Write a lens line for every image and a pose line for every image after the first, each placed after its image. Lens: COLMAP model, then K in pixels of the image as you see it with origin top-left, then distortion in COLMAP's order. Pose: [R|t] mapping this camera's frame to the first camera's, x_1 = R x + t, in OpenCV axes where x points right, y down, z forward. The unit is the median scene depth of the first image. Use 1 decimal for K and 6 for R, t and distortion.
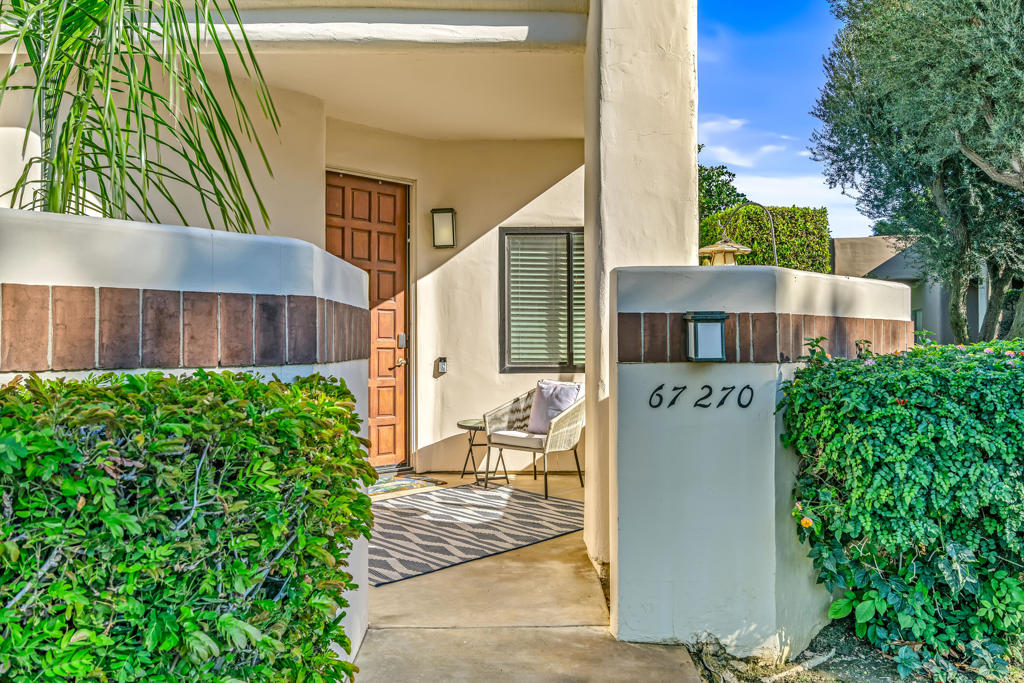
lens RADIAL K [[783.0, 0, 510.0], [0, 783.0, 335.7], [0, 0, 1]] dist [-0.009296, -0.000021]
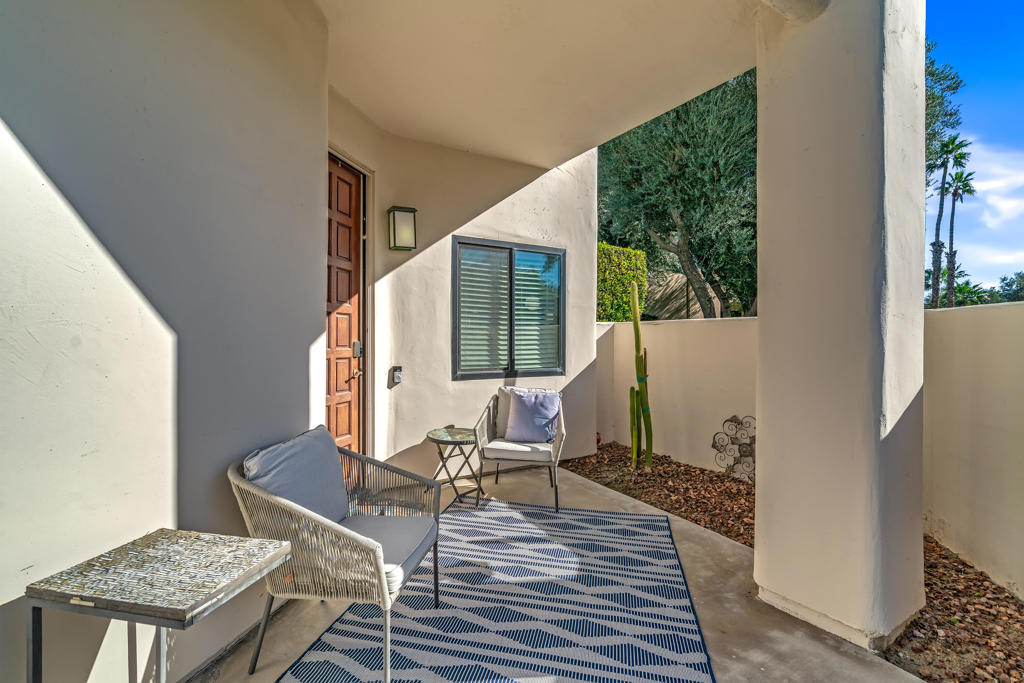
lens RADIAL K [[469.6, 0, 512.8], [0, 469.6, 339.2], [0, 0, 1]] dist [0.000331, 0.000401]
pose [[0.846915, 0.004893, 0.531706, -0.269983], [-0.012439, 0.999866, 0.010611, -0.012534], [-0.531583, -0.015600, 0.846862, 0.451018]]
